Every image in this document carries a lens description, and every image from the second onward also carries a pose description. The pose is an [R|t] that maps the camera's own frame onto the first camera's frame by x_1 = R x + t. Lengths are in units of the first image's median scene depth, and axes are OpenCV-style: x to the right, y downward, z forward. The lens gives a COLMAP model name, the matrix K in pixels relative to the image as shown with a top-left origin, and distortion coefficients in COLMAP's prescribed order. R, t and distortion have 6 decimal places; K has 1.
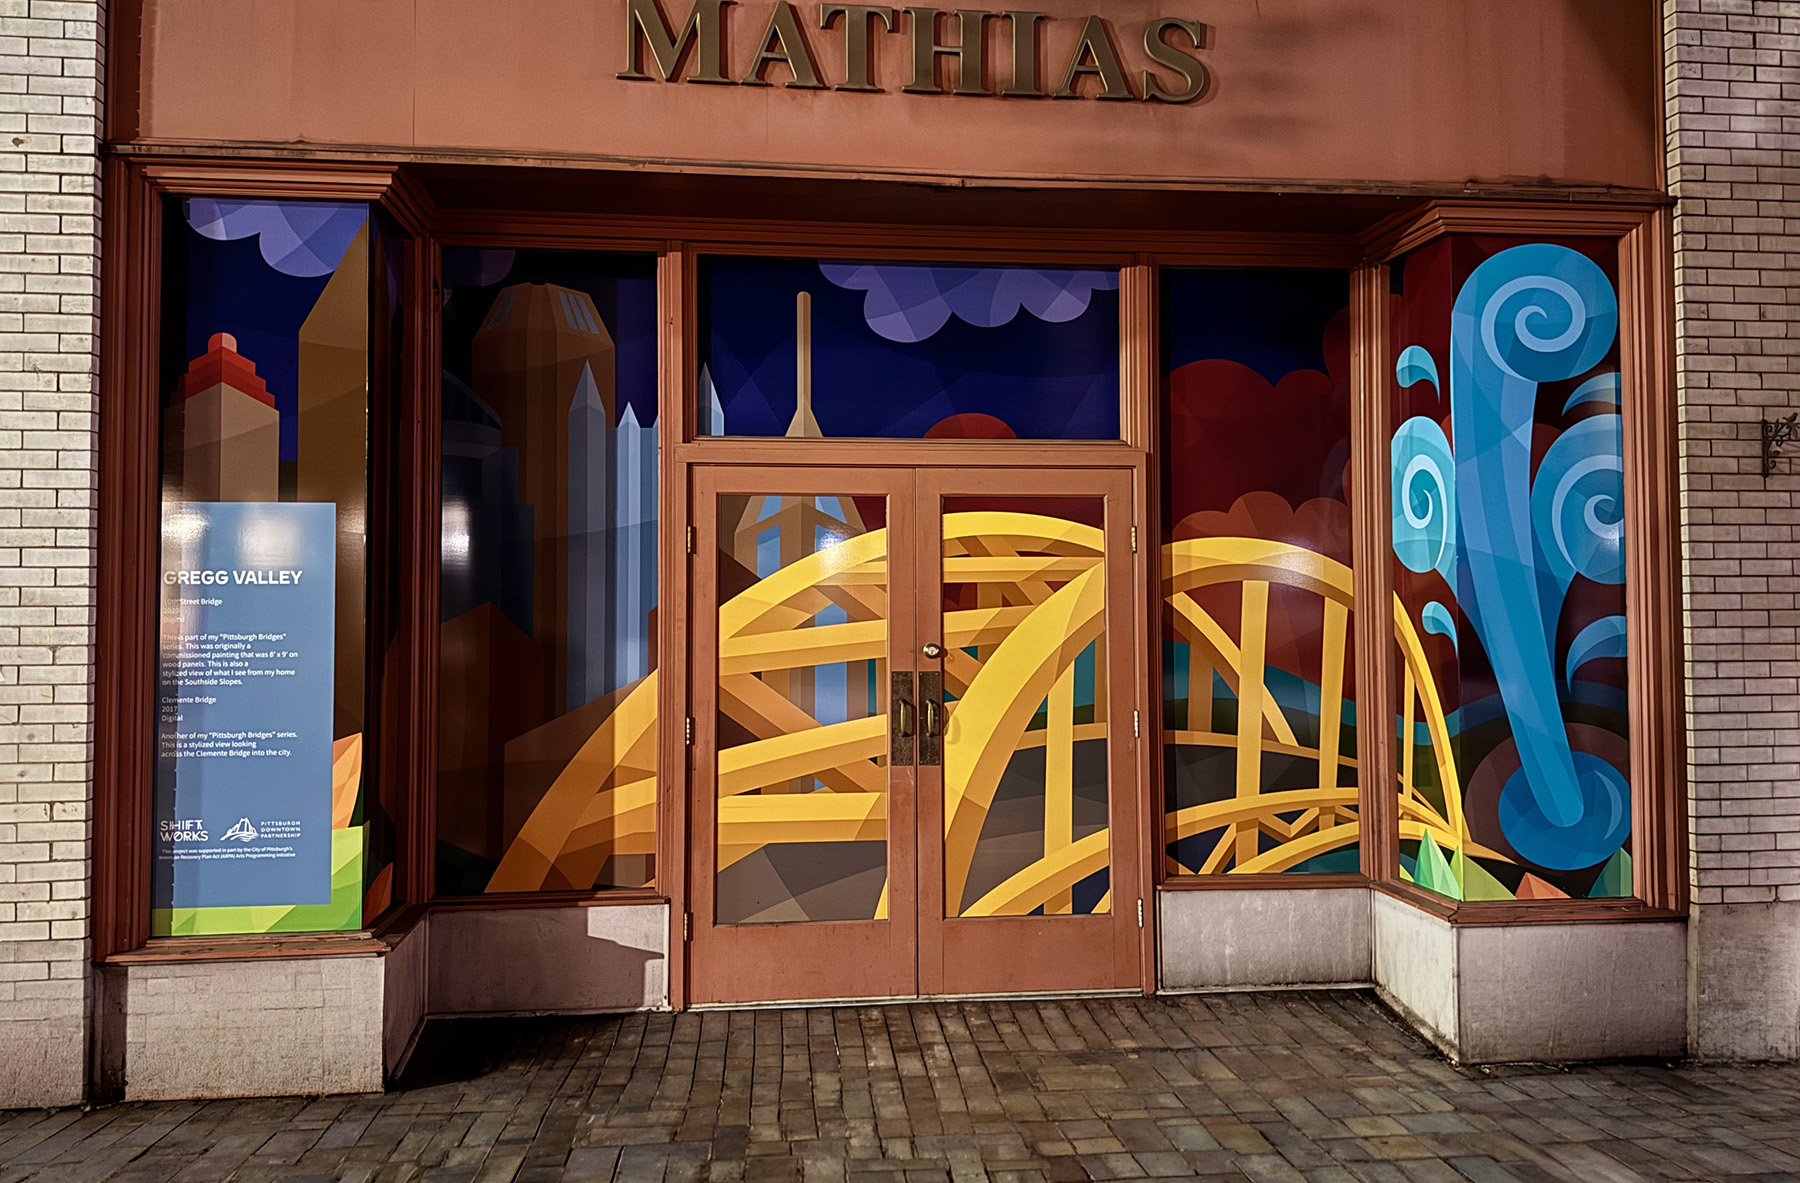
lens RADIAL K [[1473.2, 0, 943.8], [0, 1473.2, 564.3], [0, 0, 1]] dist [0.025772, -0.062778]
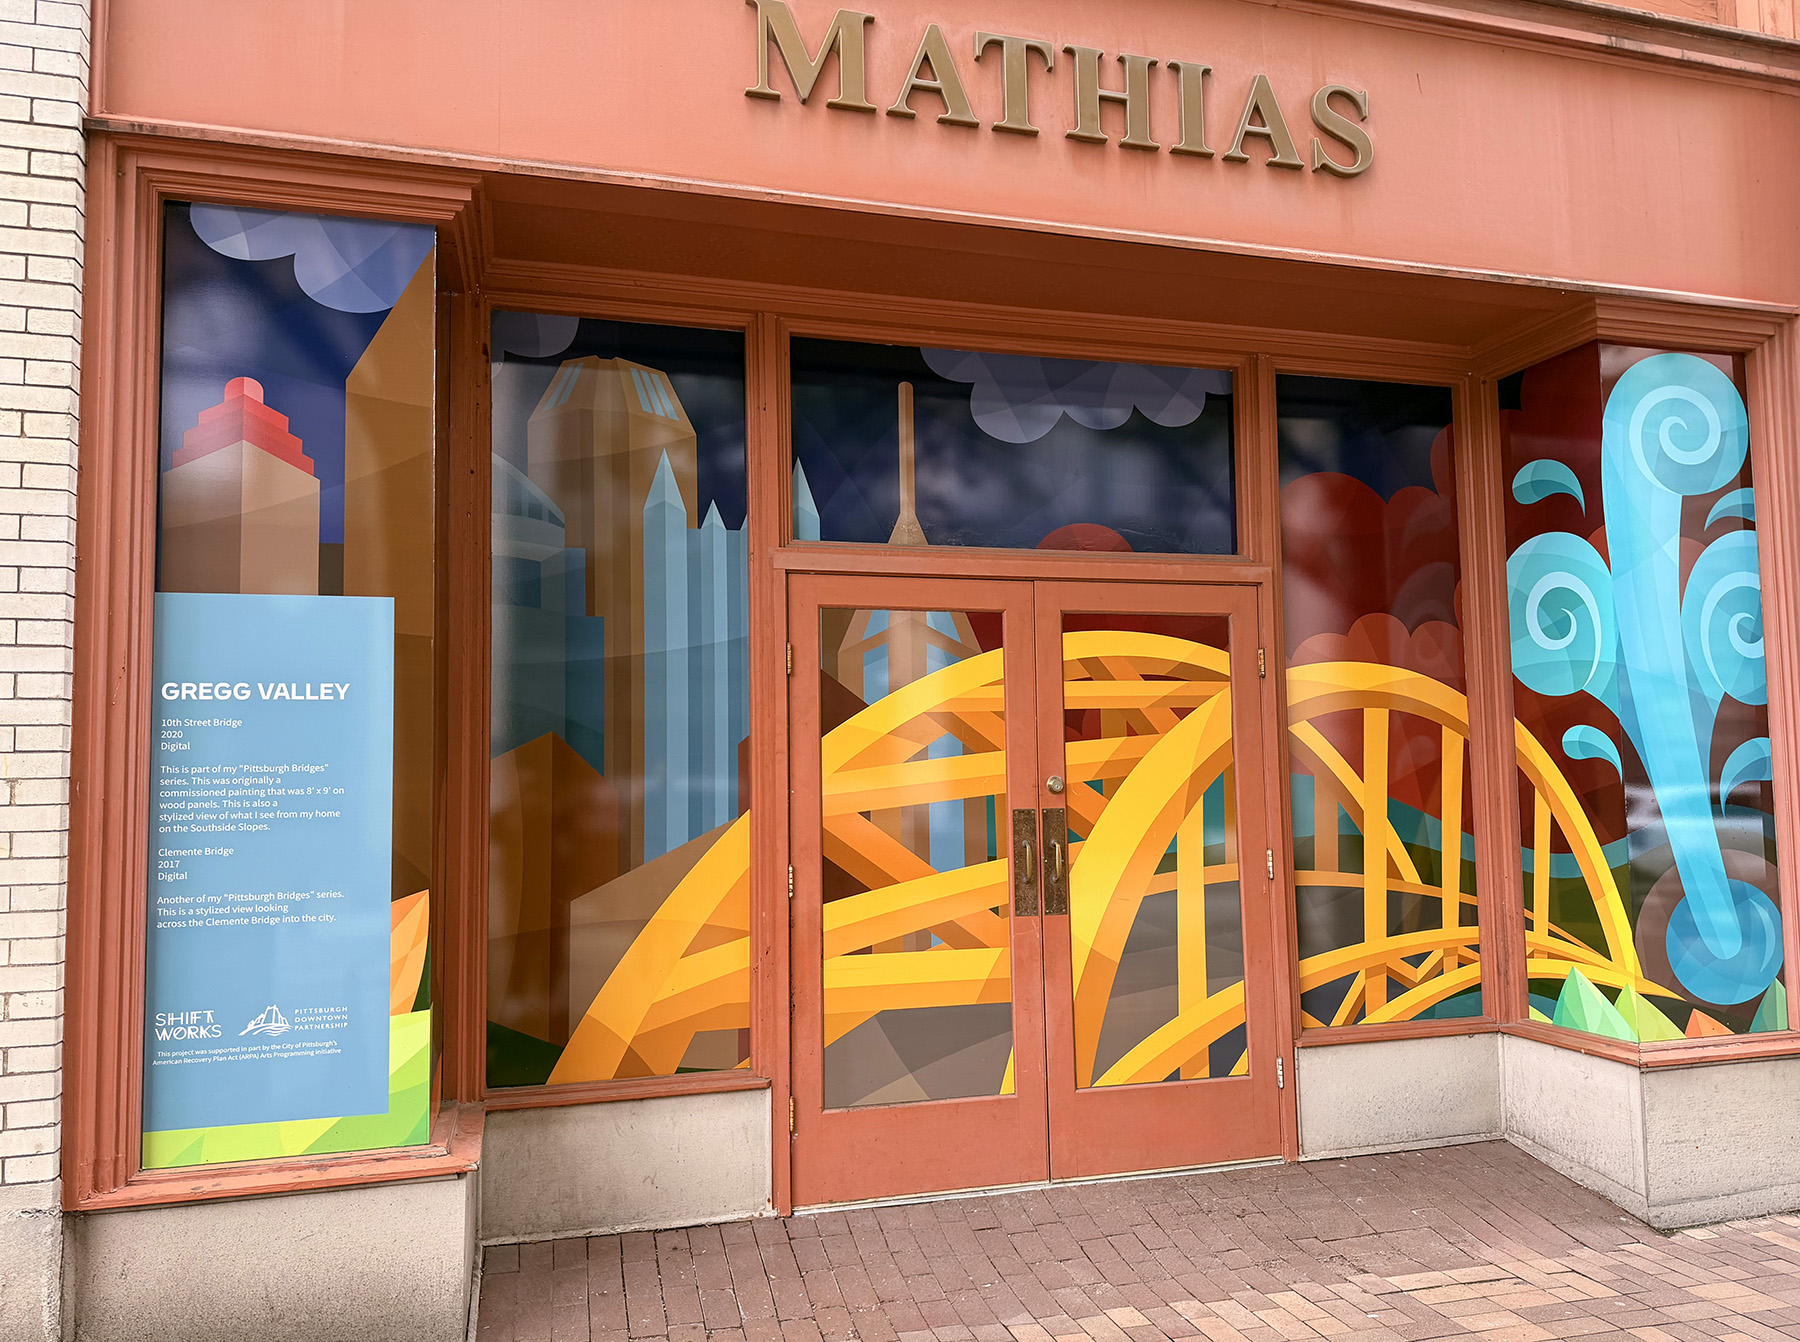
lens RADIAL K [[1315.0, 0, 945.7], [0, 1315.0, 703.2], [0, 0, 1]] dist [-0.001144, -0.010835]
pose [[0.988435, -0.004220, 0.151589, -0.198975], [0.009409, 0.999393, -0.033532, 0.035765], [-0.151355, 0.034571, 0.987875, 0.232386]]
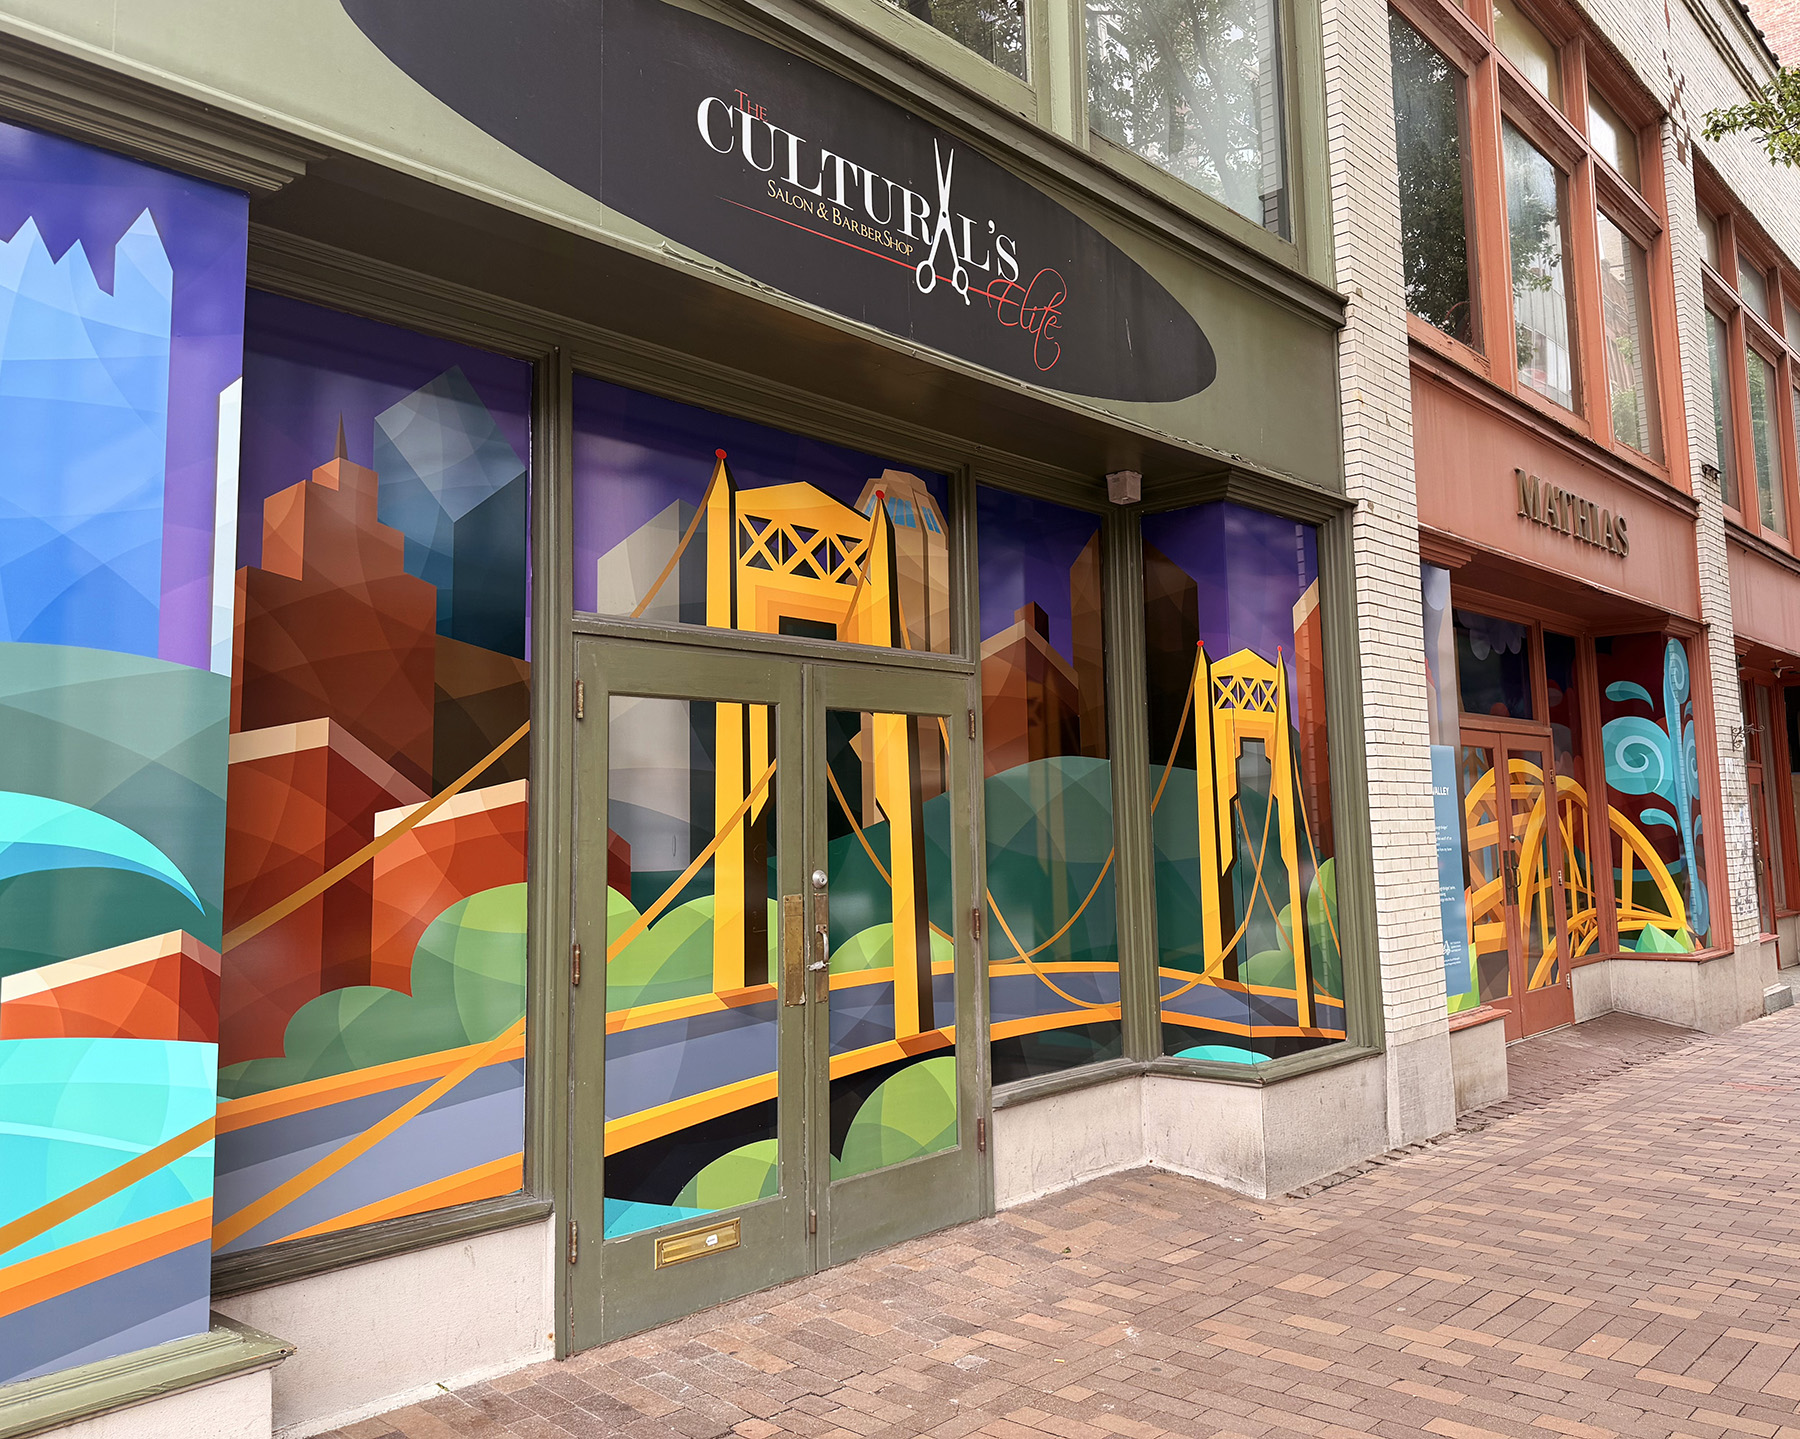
lens RADIAL K [[1413.8, 0, 1026.2], [0, 1413.8, 677.1], [0, 0, 1]] dist [0.061656, -0.034299]
pose [[0.742870, 0.058822, 0.666847, -1.644596], [0.006618, 0.995438, -0.095180, 0.027063], [-0.669403, 0.075120, 0.739091, 0.110157]]
